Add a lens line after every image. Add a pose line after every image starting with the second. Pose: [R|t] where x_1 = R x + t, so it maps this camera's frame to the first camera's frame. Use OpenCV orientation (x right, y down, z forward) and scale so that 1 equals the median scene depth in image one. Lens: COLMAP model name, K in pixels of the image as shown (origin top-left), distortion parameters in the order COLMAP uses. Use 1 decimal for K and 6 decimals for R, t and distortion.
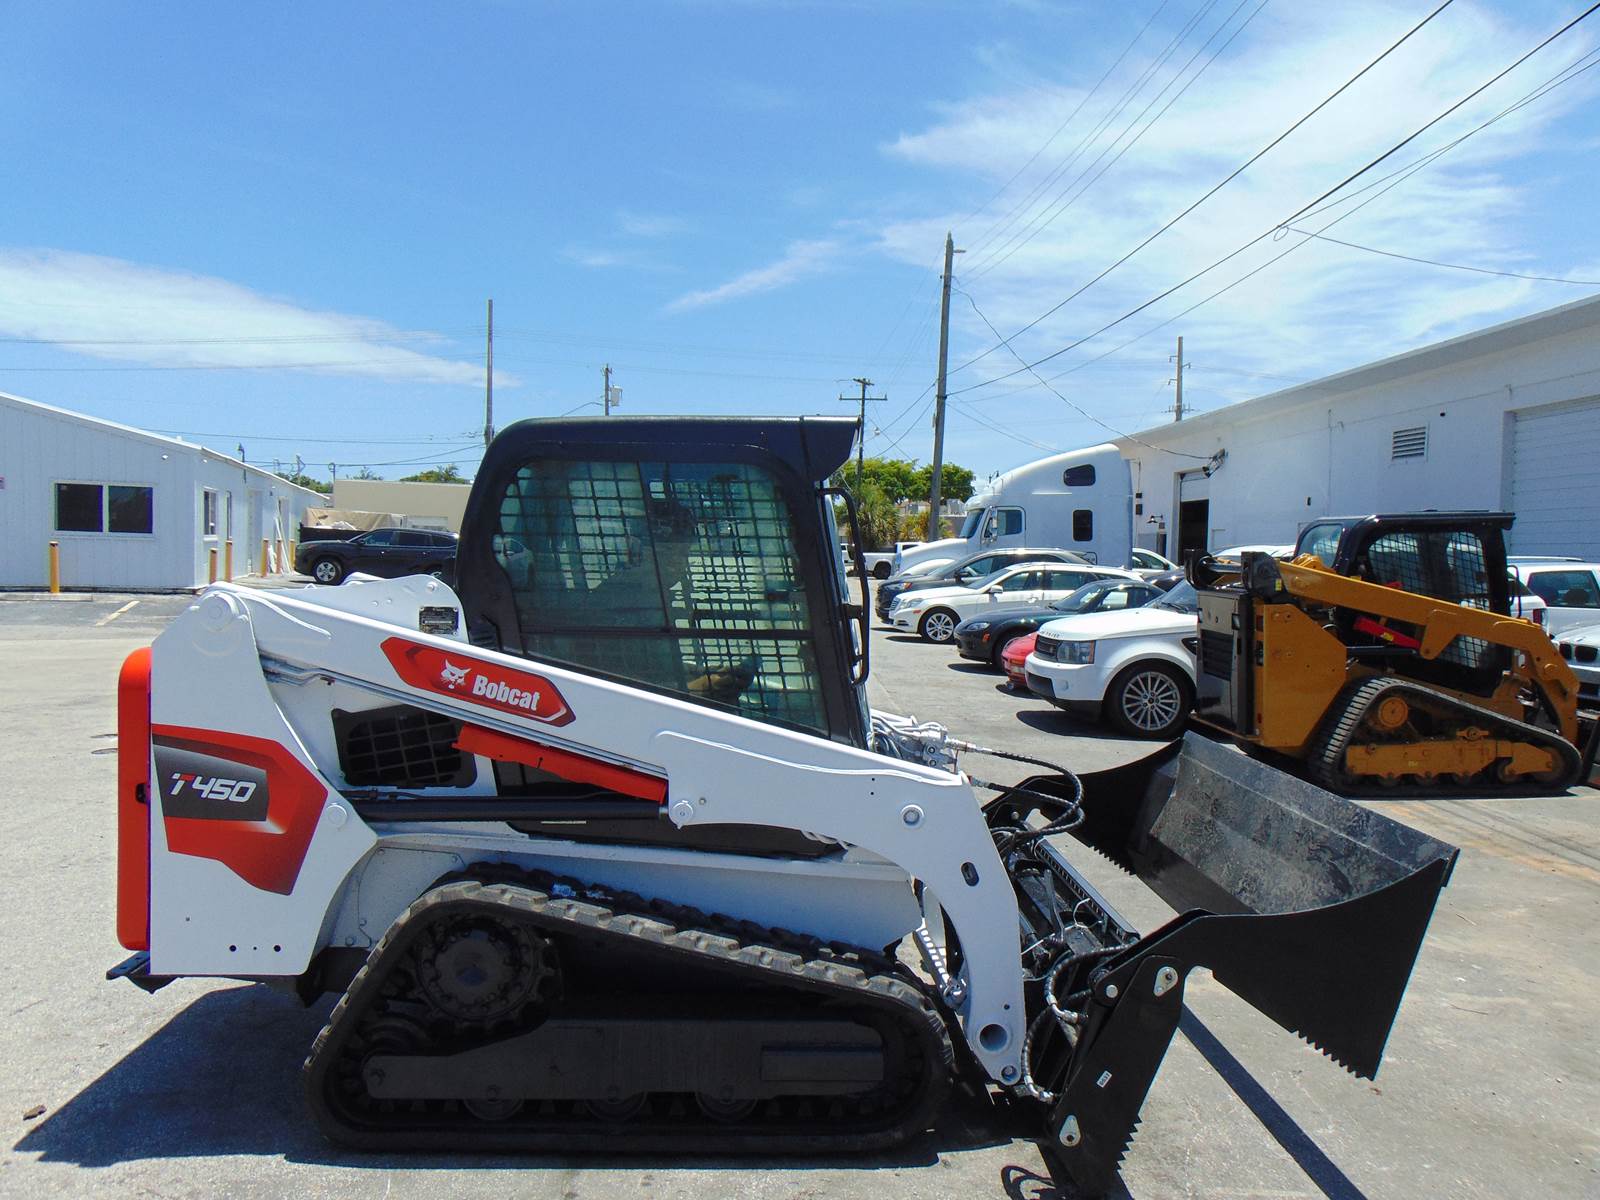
lens RADIAL K [[1216.4, 0, 800.0], [0, 1216.4, 600.0], [0, 0, 1]] dist [-0.052283, 0.121791]
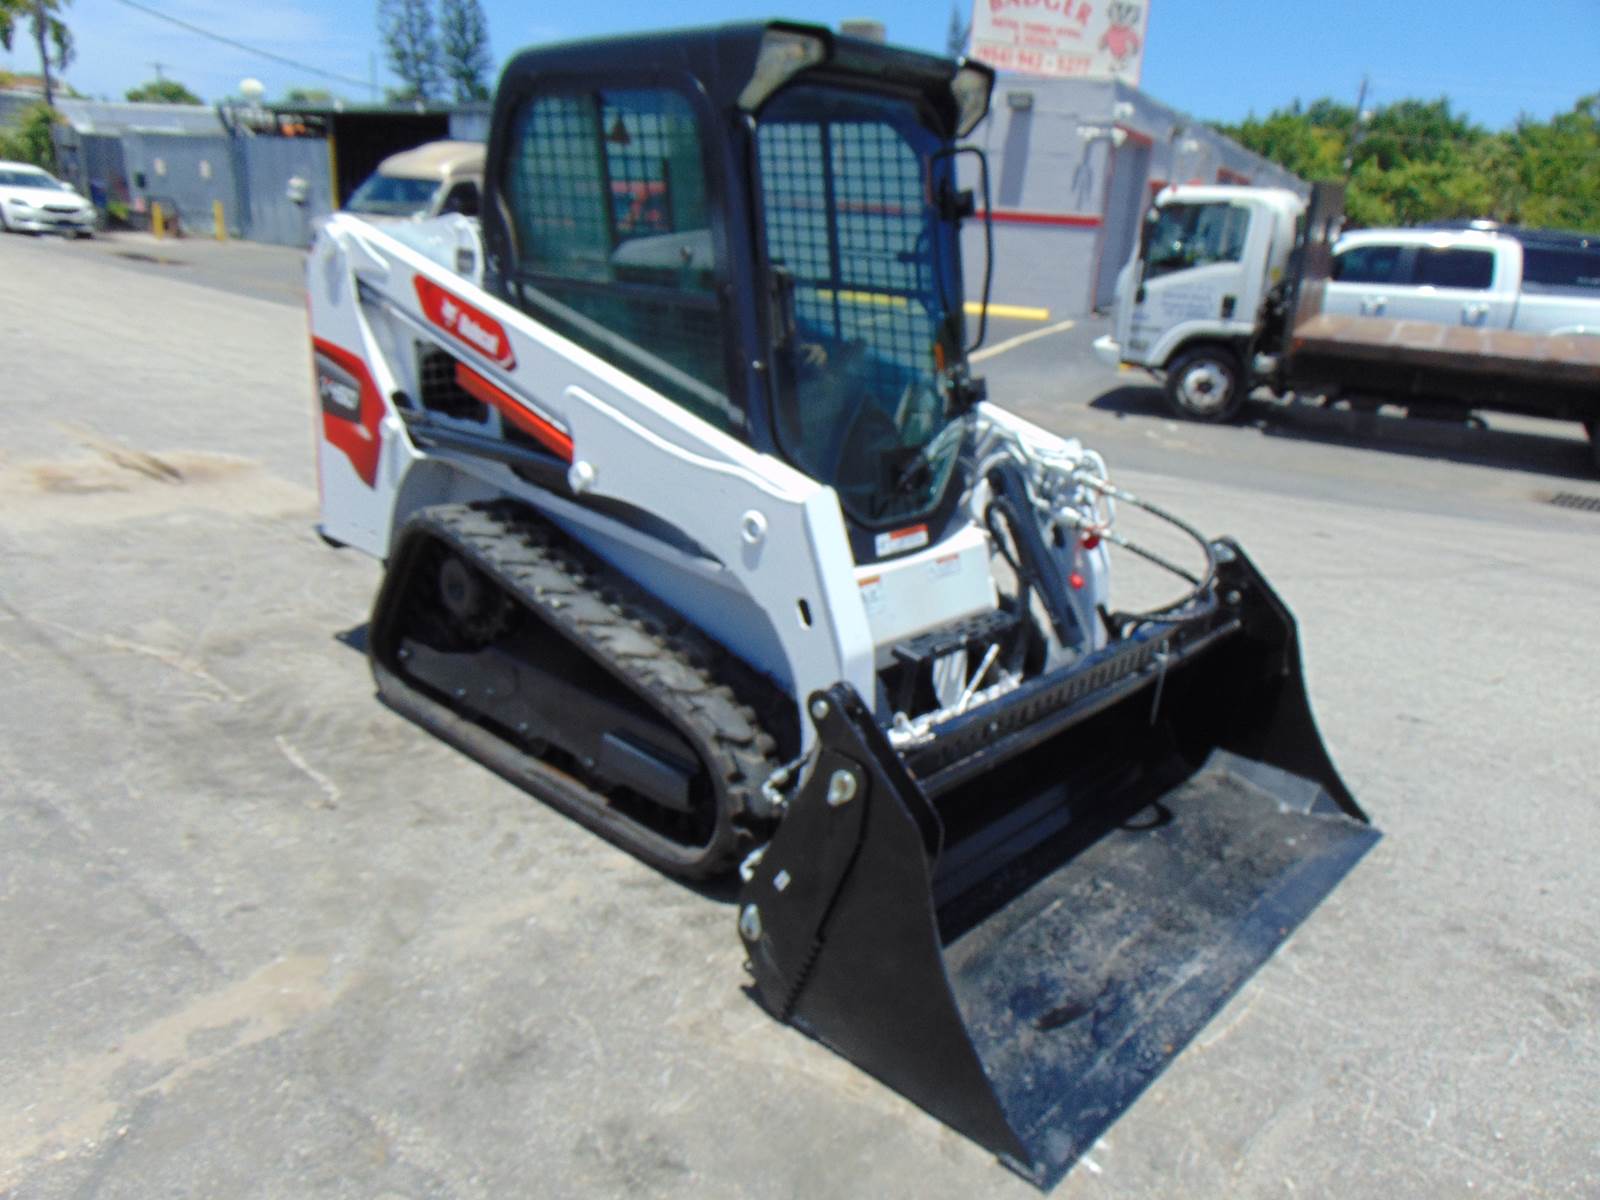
lens RADIAL K [[1193.1, 0, 800.0], [0, 1193.1, 600.0], [0, 0, 1]] dist [-0.004482, 0.062087]
pose [[0.715141, 0.229932, -0.660080, 0.670916], [-0.068994, 0.962955, 0.260686, 0.010233], [0.695567, -0.140886, 0.704512, 0.438326]]
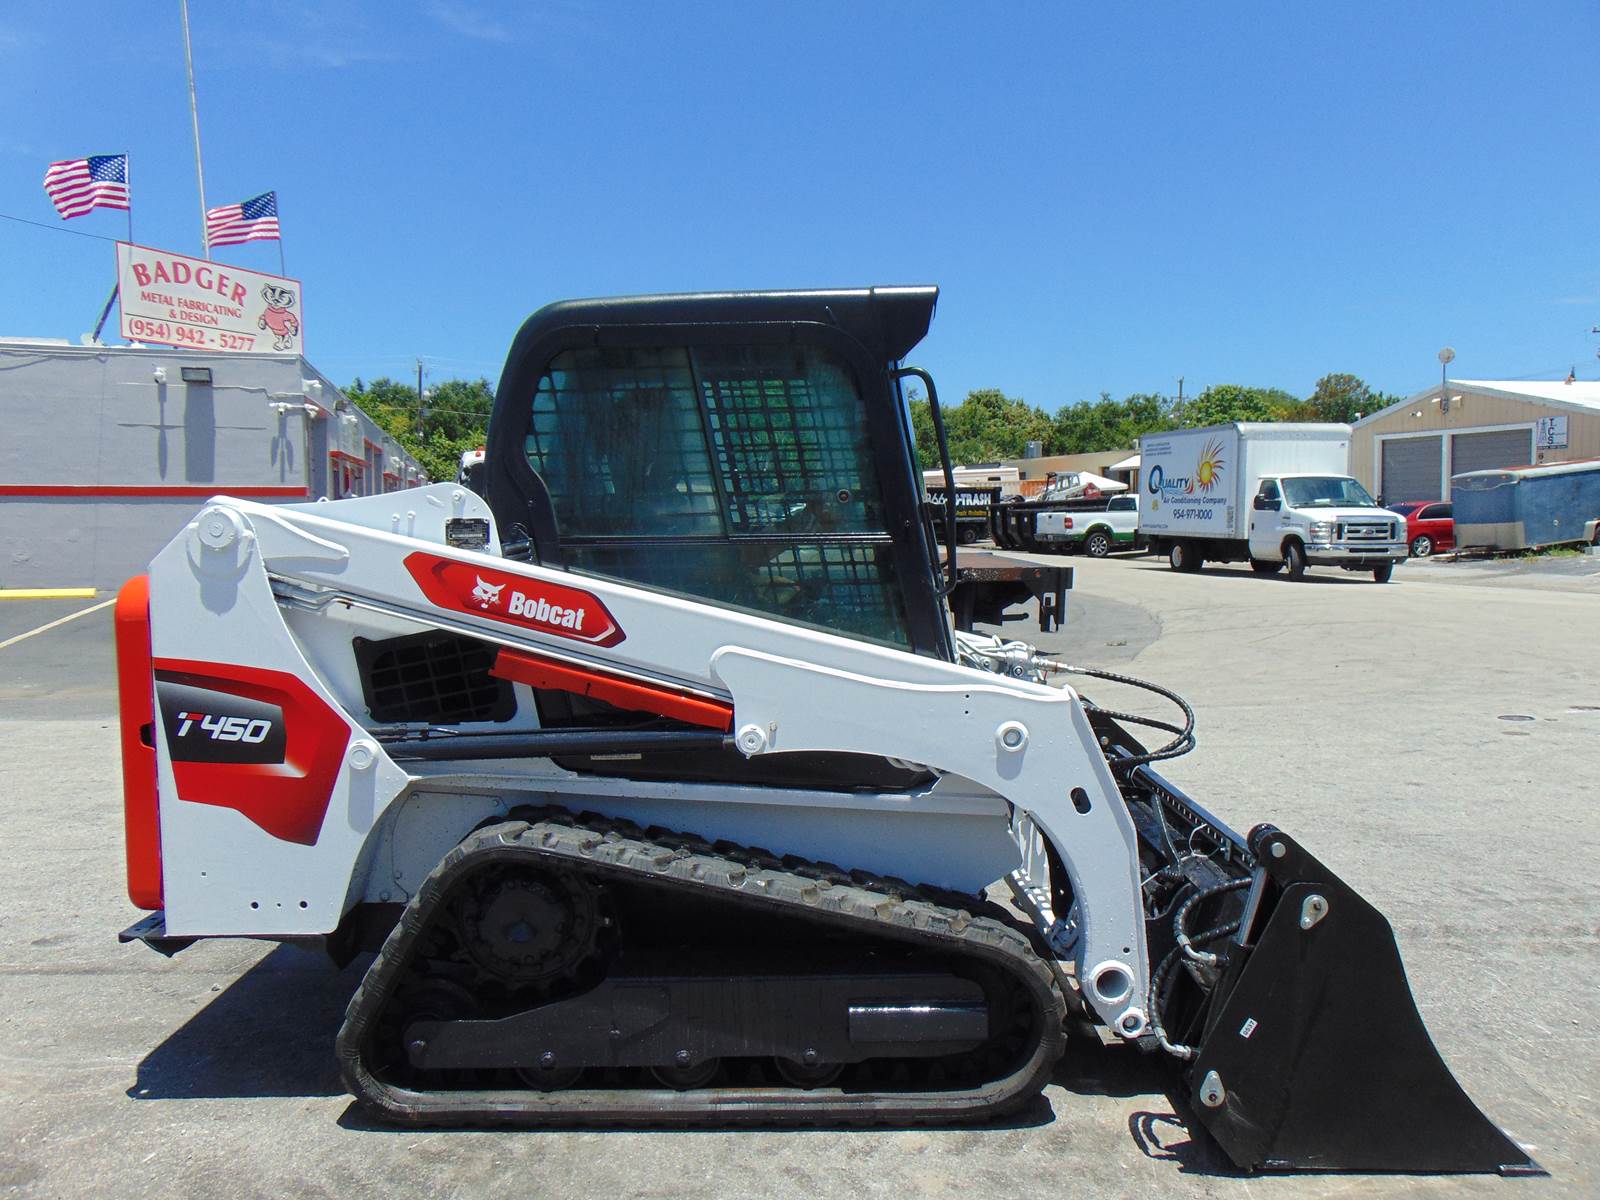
lens RADIAL K [[1216.4, 0, 800.0], [0, 1216.4, 600.0], [0, 0, 1]] dist [-0.052283, 0.121791]
pose [[0.998972, -0.032752, -0.031340, -0.030335], [0.033845, 0.998815, 0.034987, 0.043679], [0.030156, -0.036012, 0.998896, 0.124840]]
